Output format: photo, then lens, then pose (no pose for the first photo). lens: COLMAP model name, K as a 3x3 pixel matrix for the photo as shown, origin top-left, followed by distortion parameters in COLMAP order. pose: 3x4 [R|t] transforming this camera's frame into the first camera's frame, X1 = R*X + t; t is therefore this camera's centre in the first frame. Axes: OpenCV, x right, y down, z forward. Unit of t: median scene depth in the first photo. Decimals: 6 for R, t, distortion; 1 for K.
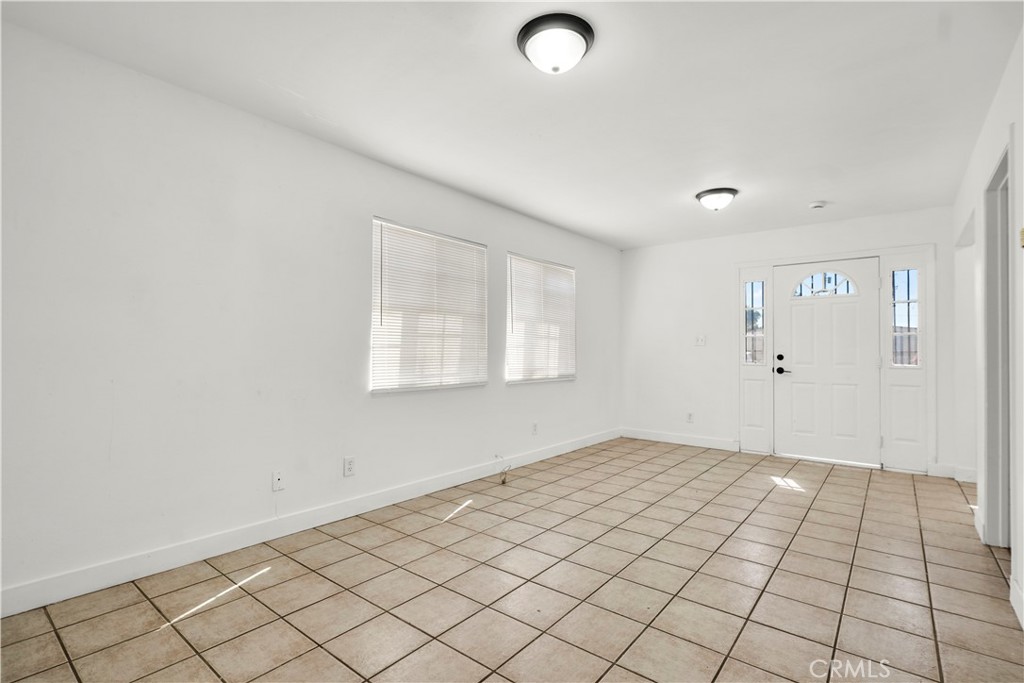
lens RADIAL K [[458.3, 0, 520.8], [0, 458.3, 341.9], [0, 0, 1]] dist [-0.026571, 0.002224]
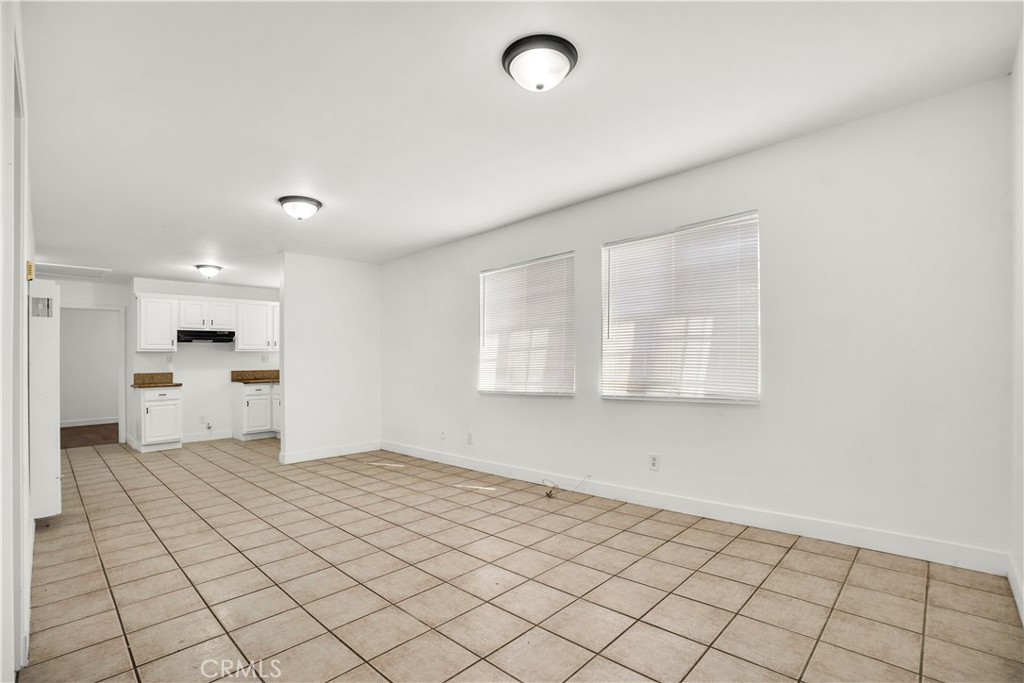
lens RADIAL K [[458.3, 0, 510.6], [0, 458.3, 349.0], [0, 0, 1]] dist [-0.026571, 0.002224]
pose [[-0.067993, -0.032998, -0.997140, 0.985536], [0.047698, 0.998203, -0.036286, 0.025803], [0.996545, -0.050028, -0.066297, 1.032831]]
